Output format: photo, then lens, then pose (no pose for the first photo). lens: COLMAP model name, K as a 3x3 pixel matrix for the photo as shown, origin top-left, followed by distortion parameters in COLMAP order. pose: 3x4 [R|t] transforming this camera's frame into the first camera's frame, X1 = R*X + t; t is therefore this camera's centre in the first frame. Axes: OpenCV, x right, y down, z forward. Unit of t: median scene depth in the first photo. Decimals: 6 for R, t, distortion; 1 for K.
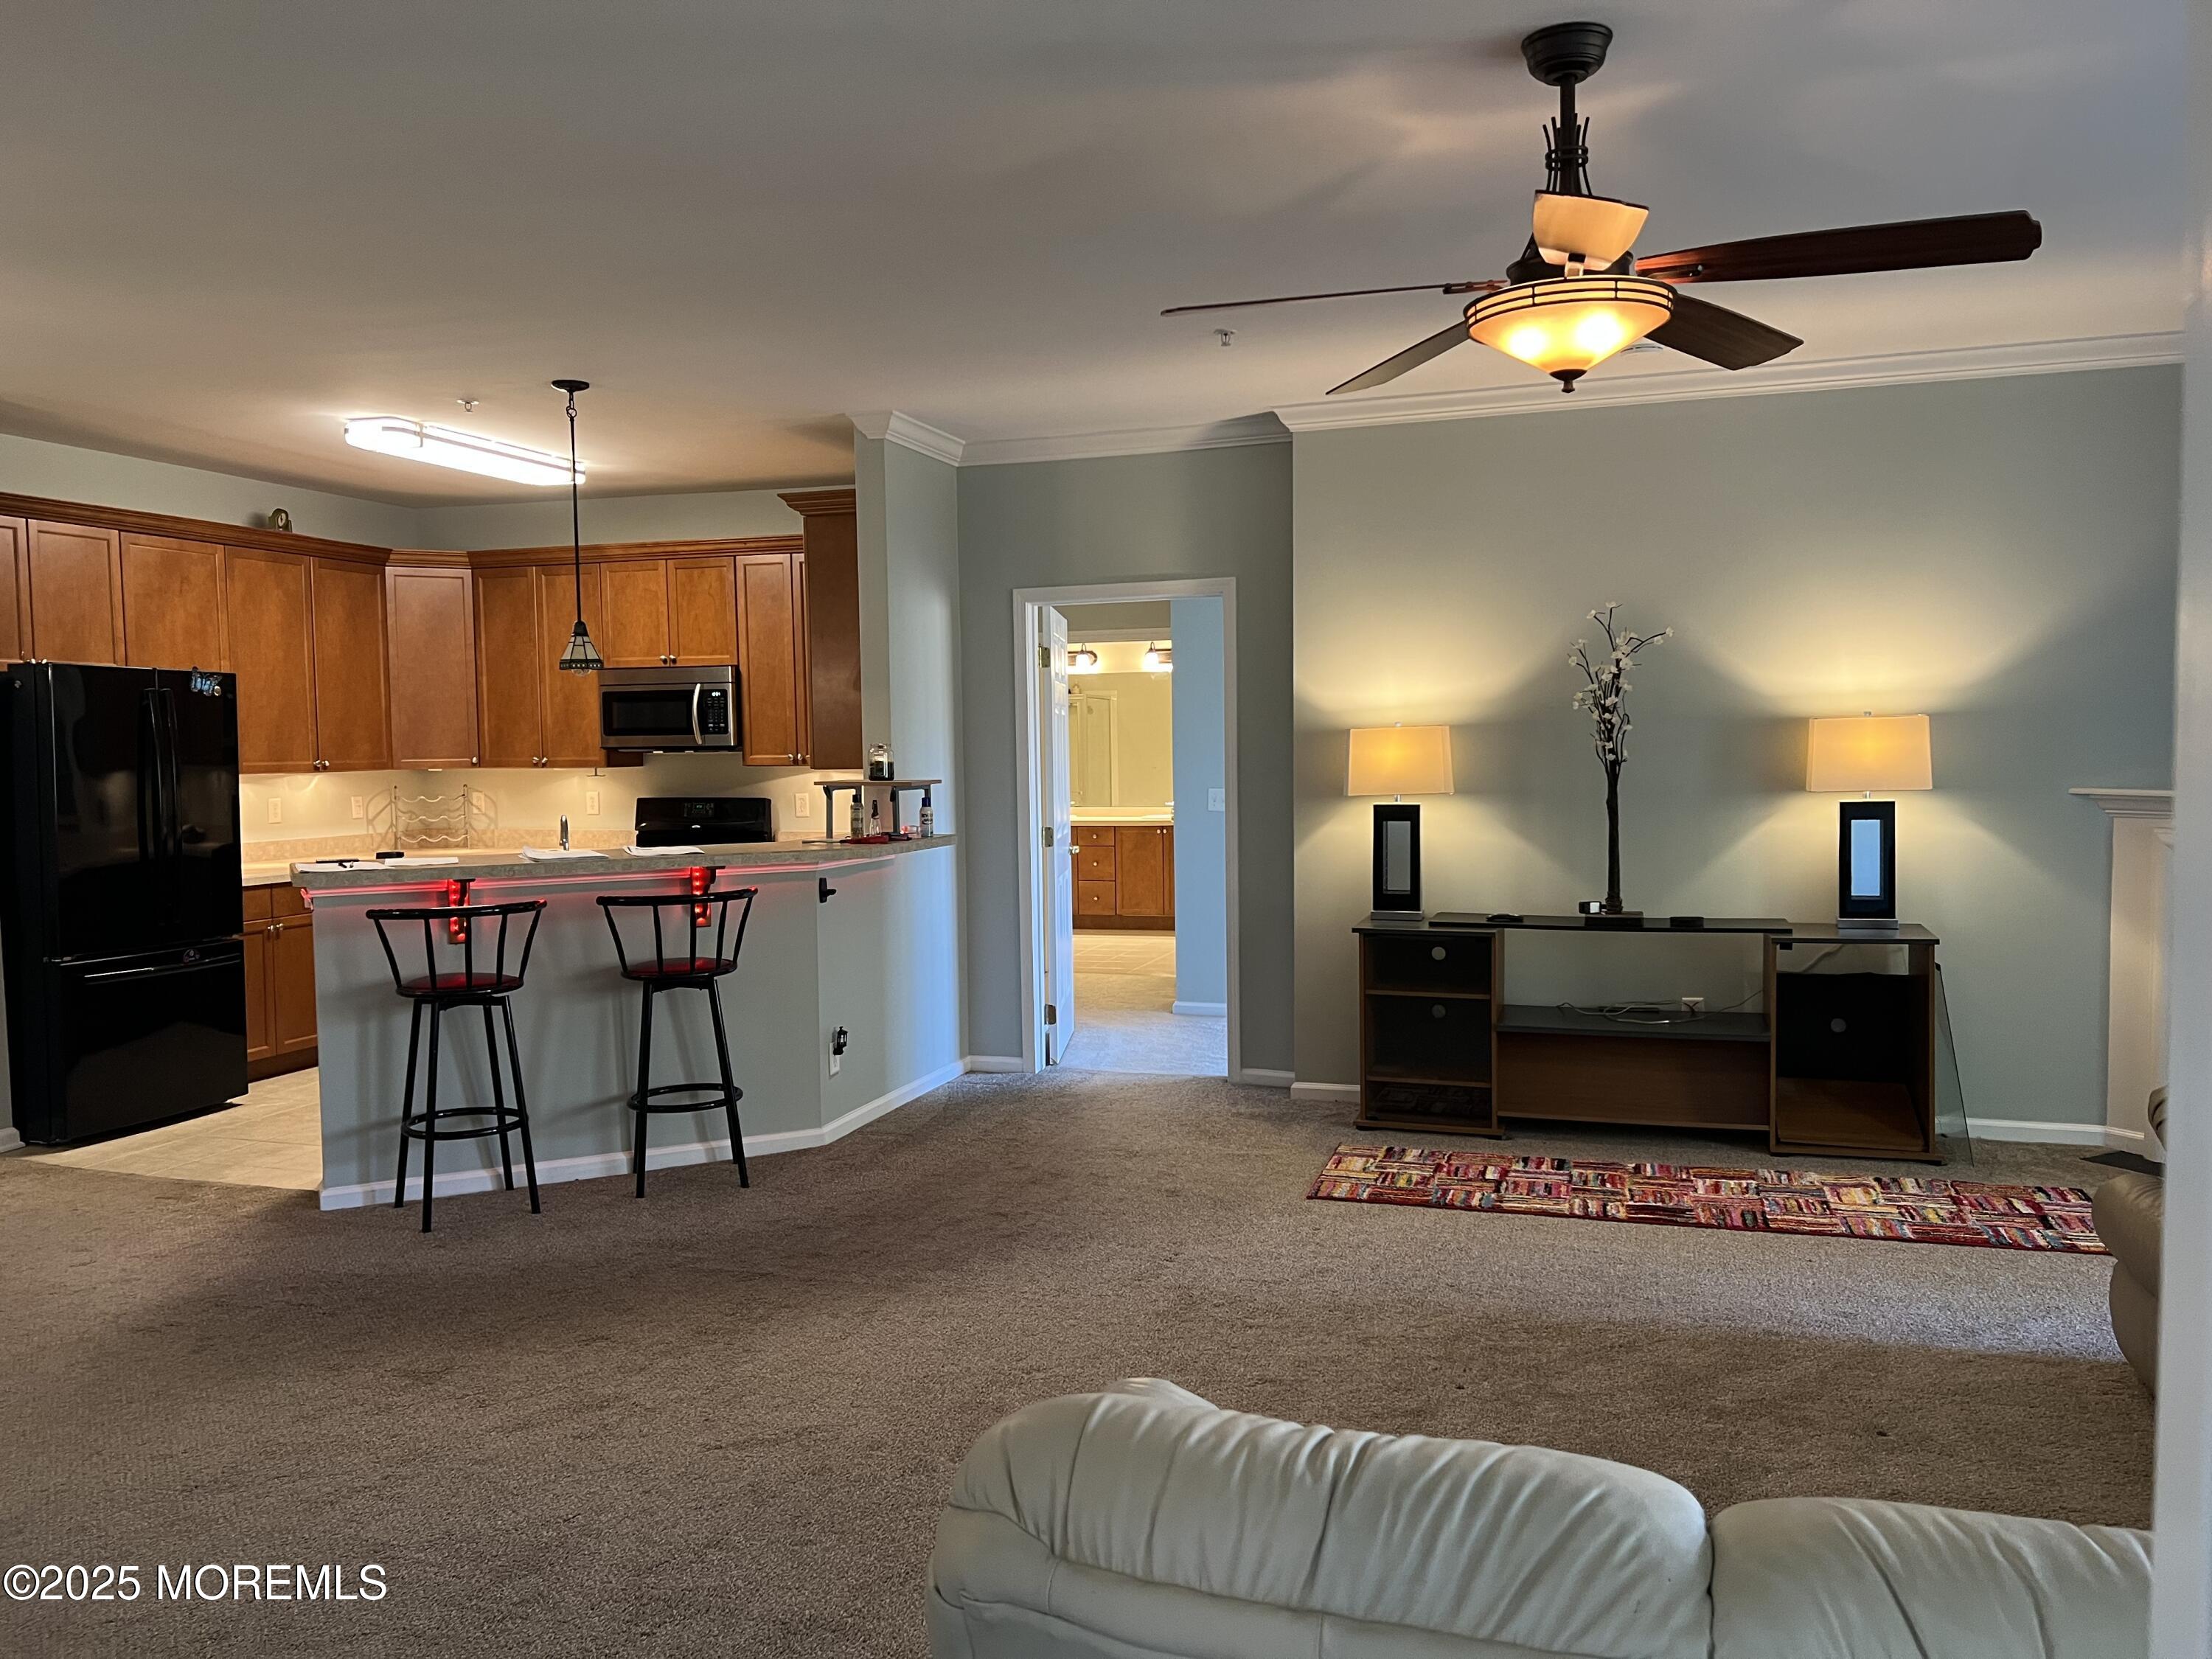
lens RADIAL K [[1658.3, 0, 1101.6], [0, 1658.3, 846.6], [0, 0, 1]] dist [0.063552, -0.069770]
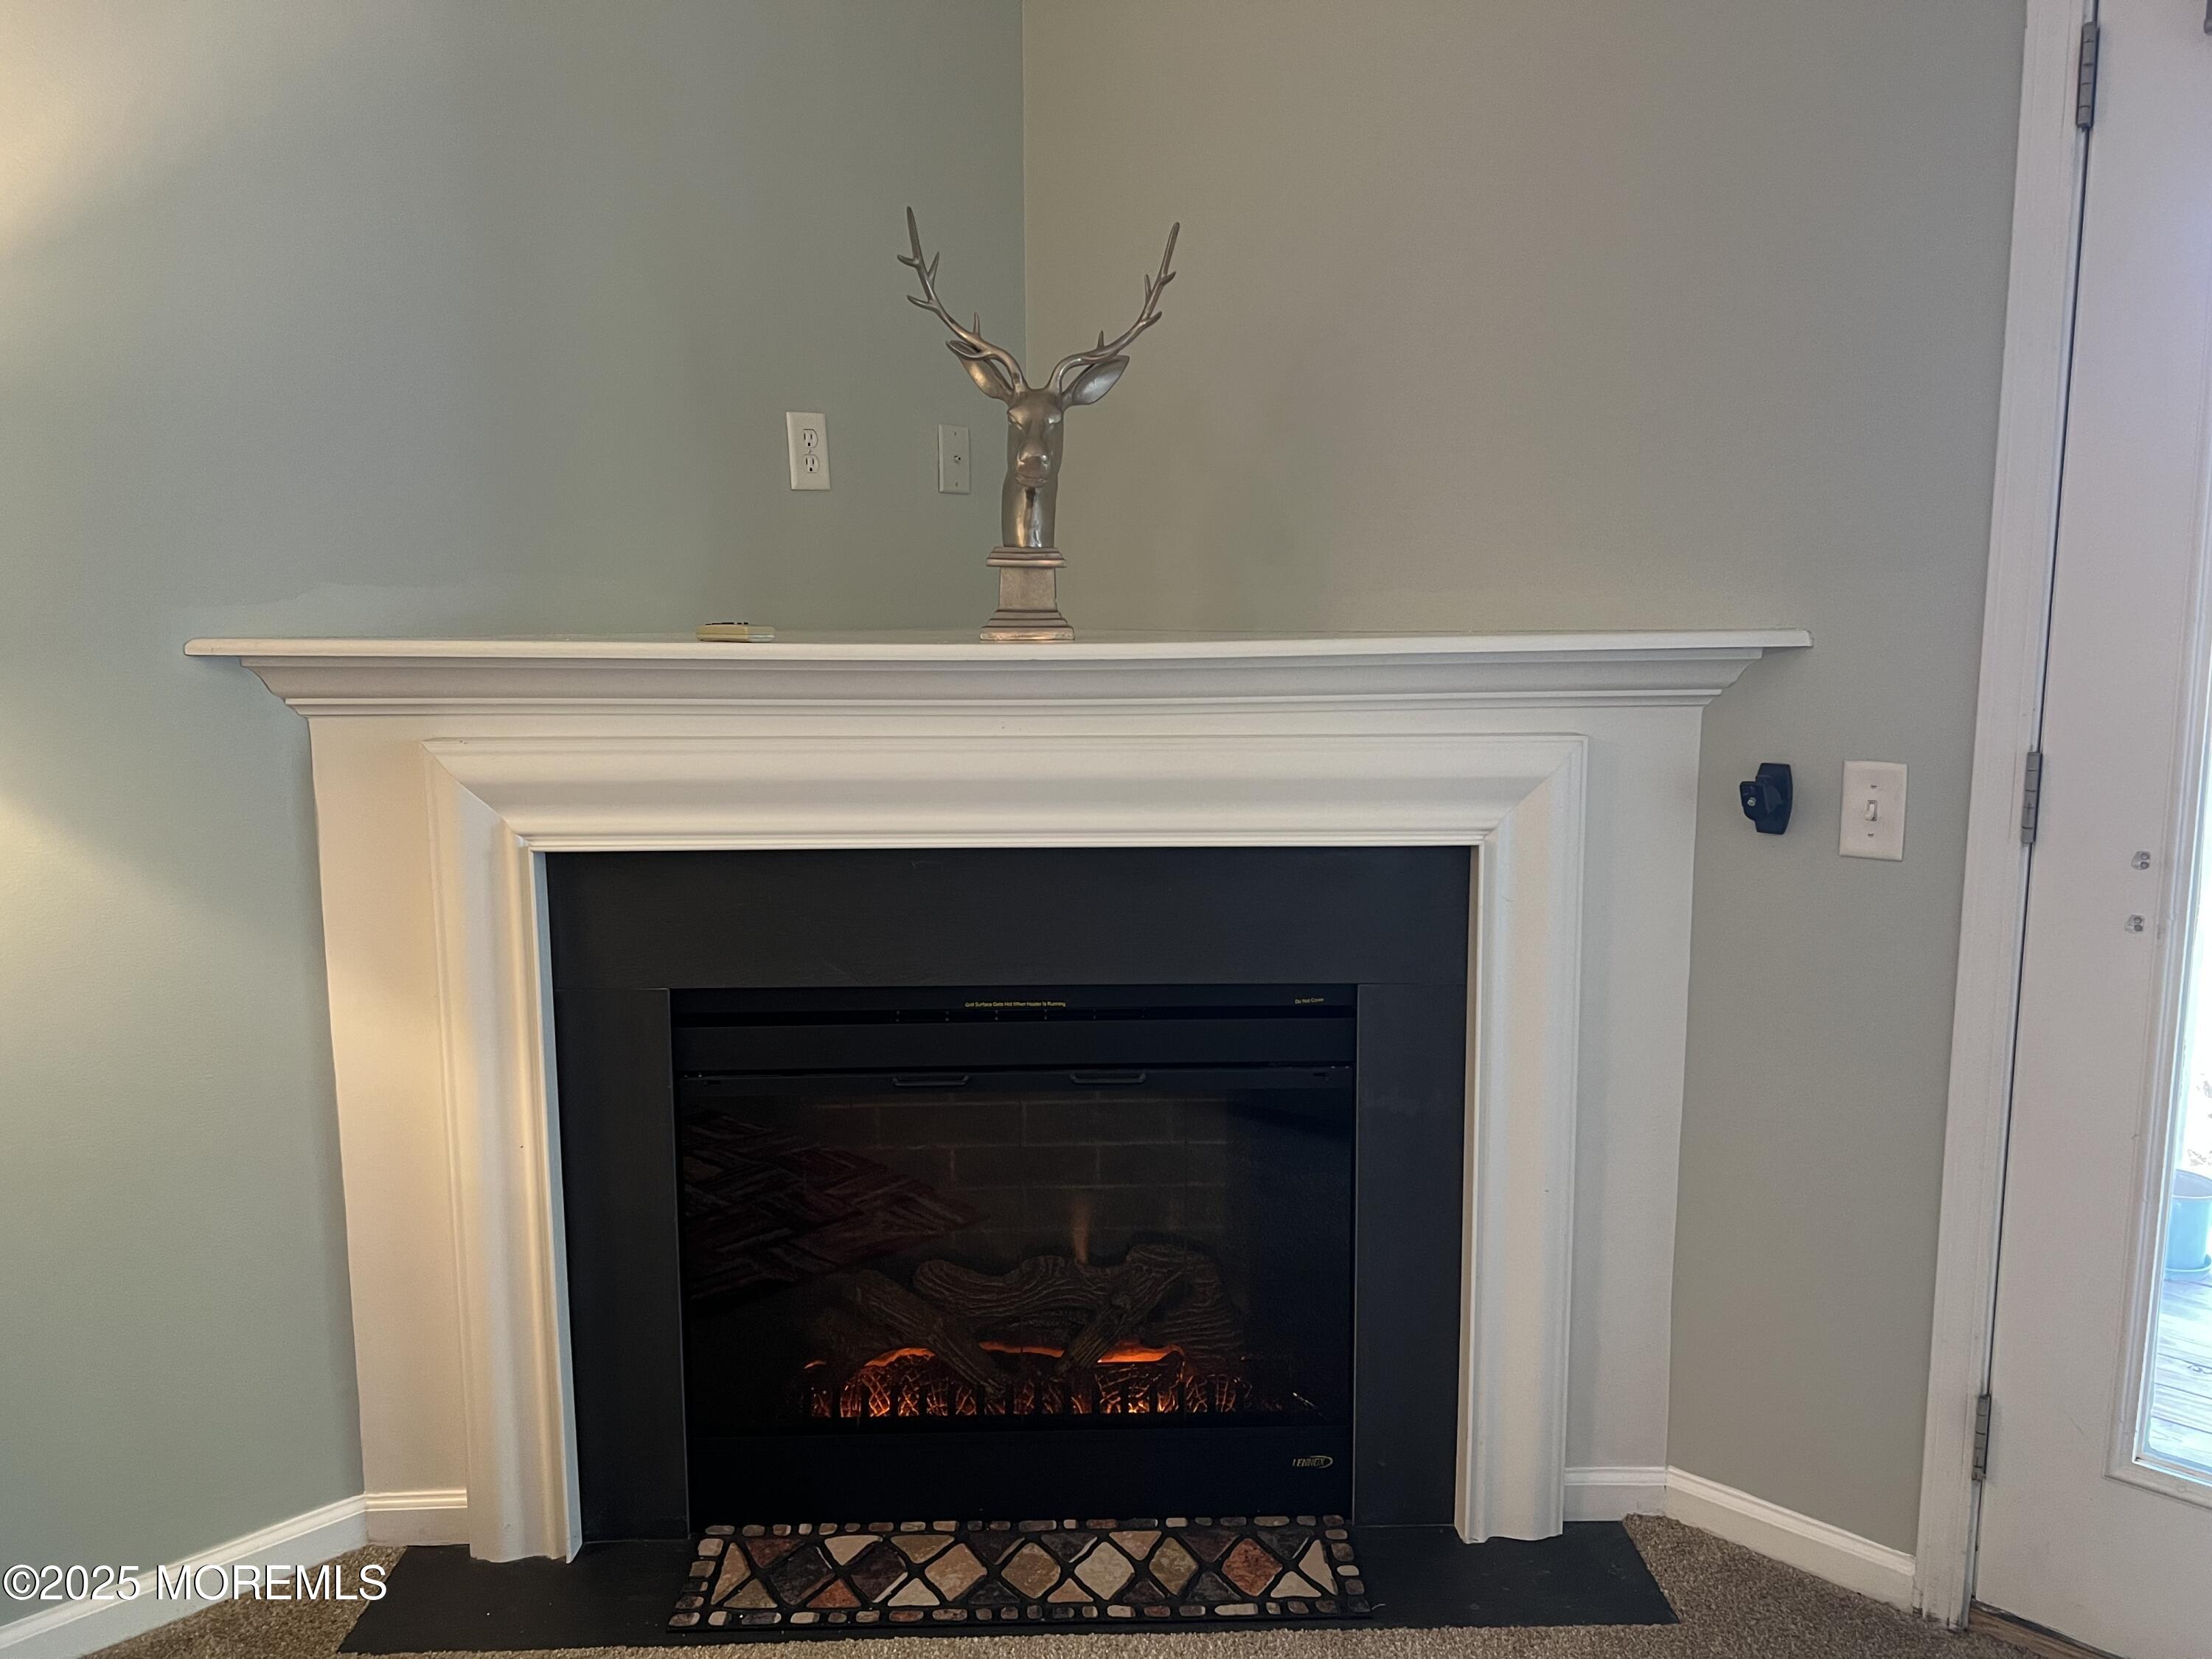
lens RADIAL K [[1658.3, 0, 1096.5], [0, 1658.3, 826.4], [0, 0, 1]] dist [0.063552, -0.069770]
pose [[0.422965, -0.115001, 0.898819, 0.294595], [0.055035, 0.993343, 0.101197, -0.018295], [-0.904473, 0.006664, 0.426479, 0.592513]]
